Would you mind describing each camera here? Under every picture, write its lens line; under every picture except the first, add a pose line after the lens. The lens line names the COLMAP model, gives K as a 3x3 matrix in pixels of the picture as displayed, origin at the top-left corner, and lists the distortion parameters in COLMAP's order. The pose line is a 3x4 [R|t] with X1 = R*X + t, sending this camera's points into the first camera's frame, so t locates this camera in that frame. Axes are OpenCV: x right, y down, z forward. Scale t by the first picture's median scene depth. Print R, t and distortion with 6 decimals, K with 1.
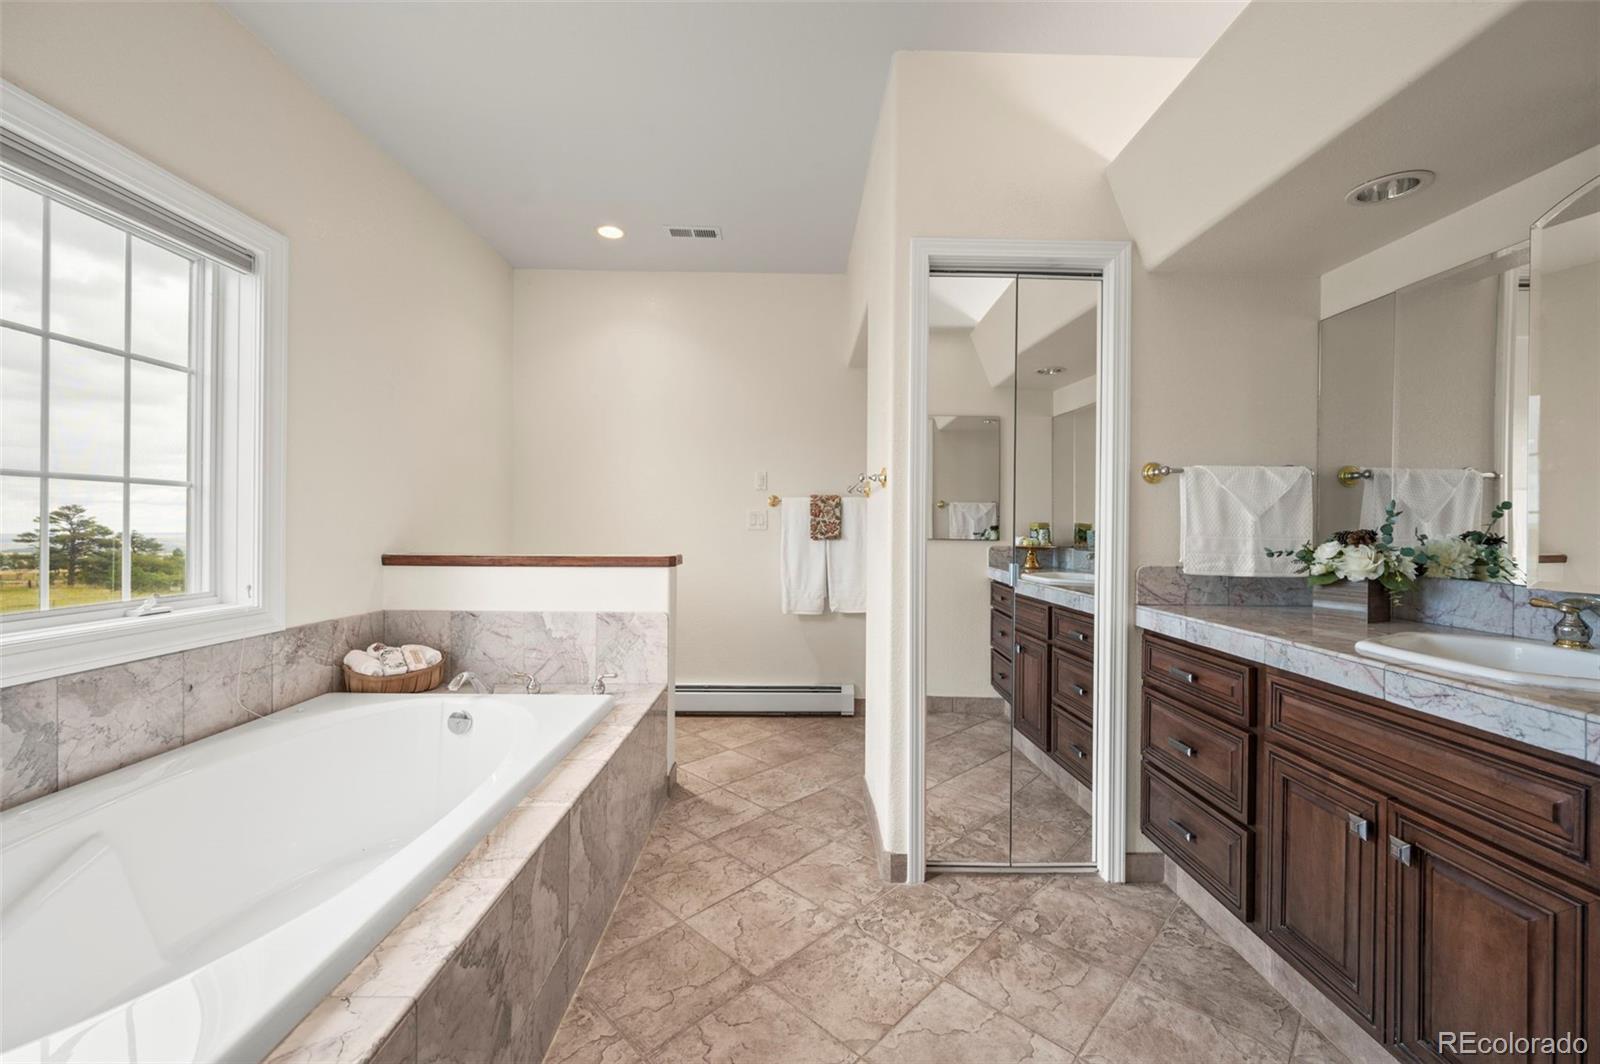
lens RADIAL K [[629.1, 0, 802.1], [0, 629.1, 531.6], [0, 0, 1]] dist [-0.000987, -0.000082]
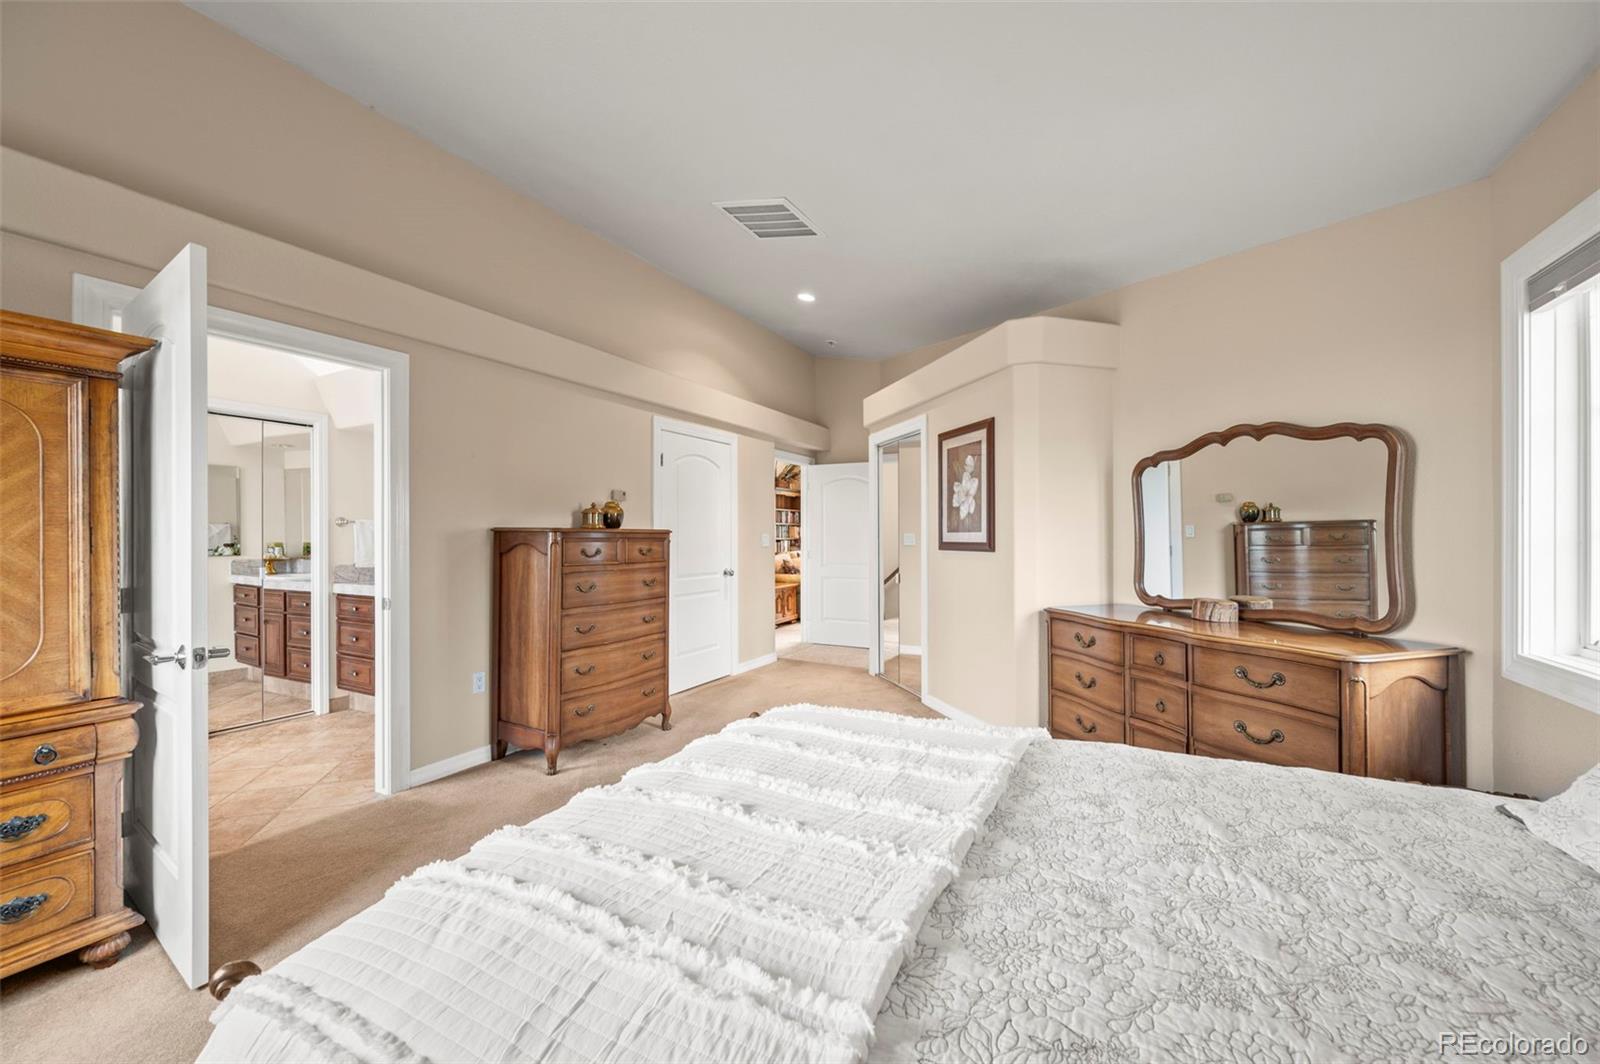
lens RADIAL K [[629.1, 0, 802.1], [0, 629.1, 531.6], [0, 0, 1]] dist [-0.000987, -0.000082]
pose [[0.483148, -0.007606, 0.875506, -0.314002], [0.016742, 0.999860, -0.000553, -0.017616], [-0.875379, 0.014925, 0.483207, -0.789116]]
